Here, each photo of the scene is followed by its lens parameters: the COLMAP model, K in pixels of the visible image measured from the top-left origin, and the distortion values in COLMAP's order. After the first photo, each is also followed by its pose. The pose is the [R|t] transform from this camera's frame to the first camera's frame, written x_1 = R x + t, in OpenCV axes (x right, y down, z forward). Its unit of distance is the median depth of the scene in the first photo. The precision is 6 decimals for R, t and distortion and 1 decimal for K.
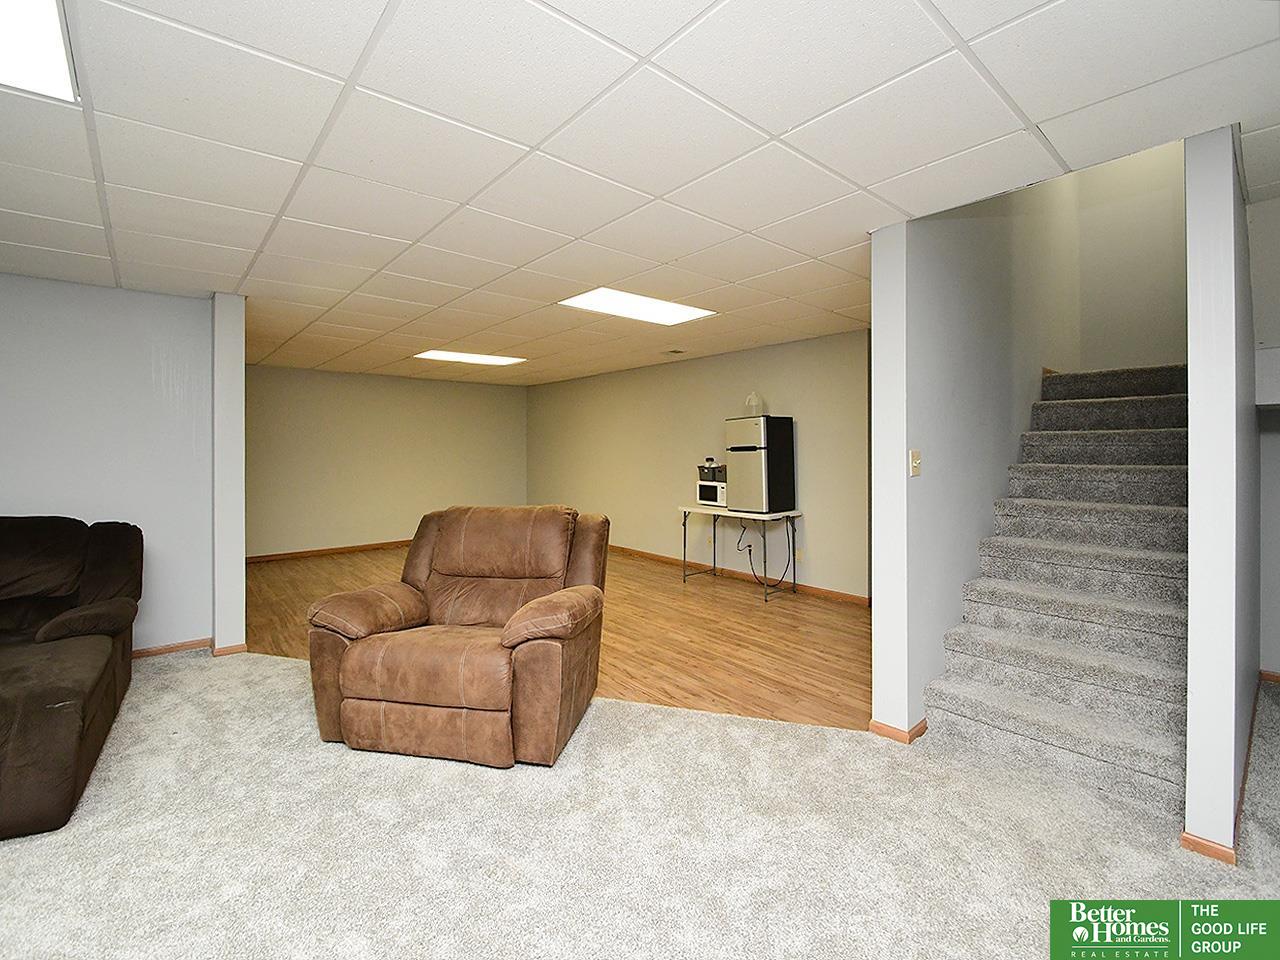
lens RADIAL K [[564.3, 0, 634.1], [0, 564.3, 456.7], [0, 0, 1]] dist [-0.001919, 0.000153]
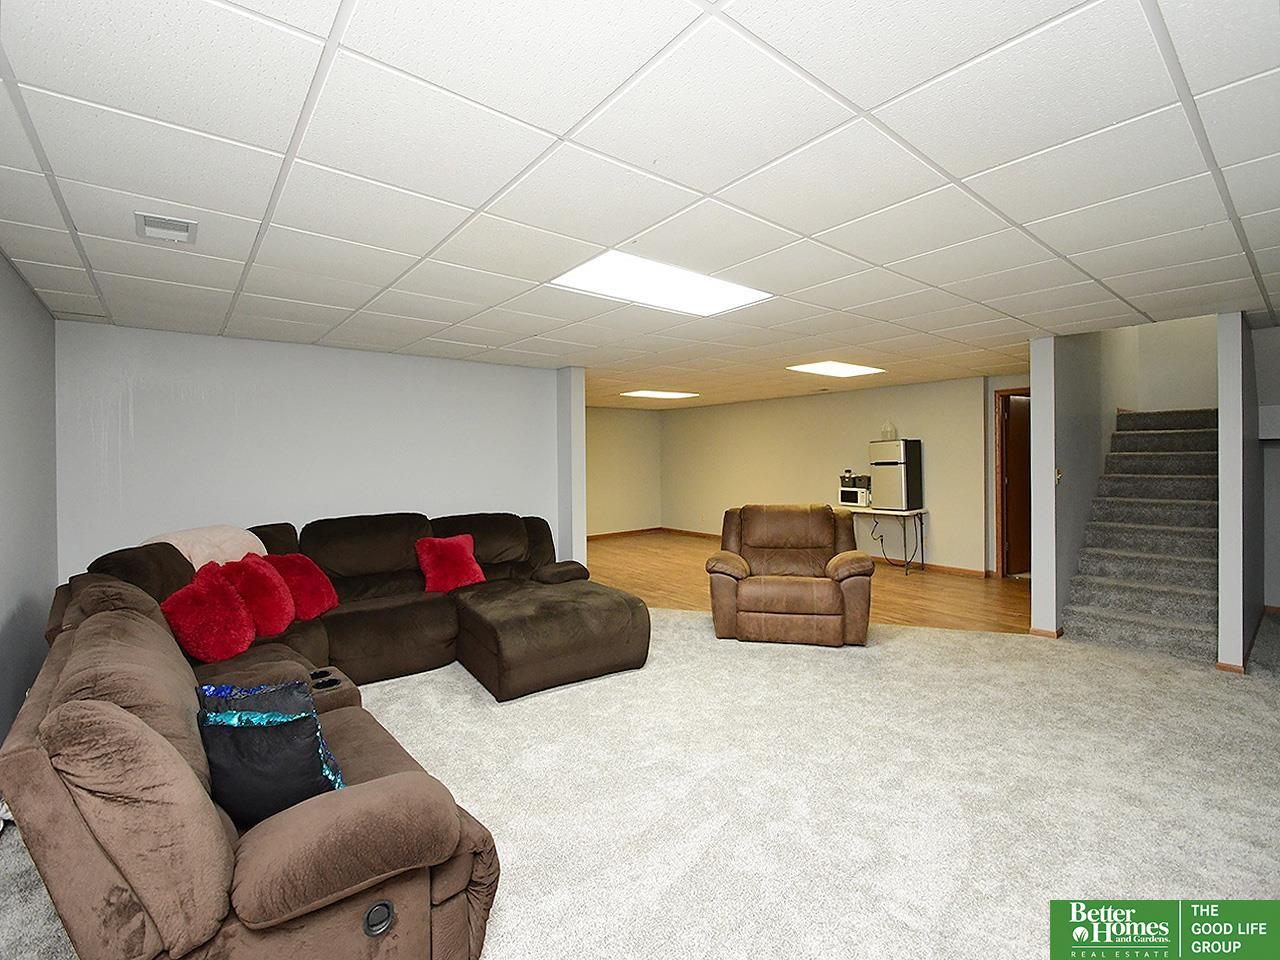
lens RADIAL K [[565.3, 0, 645.0], [0, 565.3, 468.1], [0, 0, 1]] dist [-0.003211, -0.000455]
pose [[0.999878, -0.008928, -0.012806, -0.588422], [0.009030, 0.999928, 0.007872, -0.030544], [0.012735, -0.007987, 0.999887, -0.585134]]
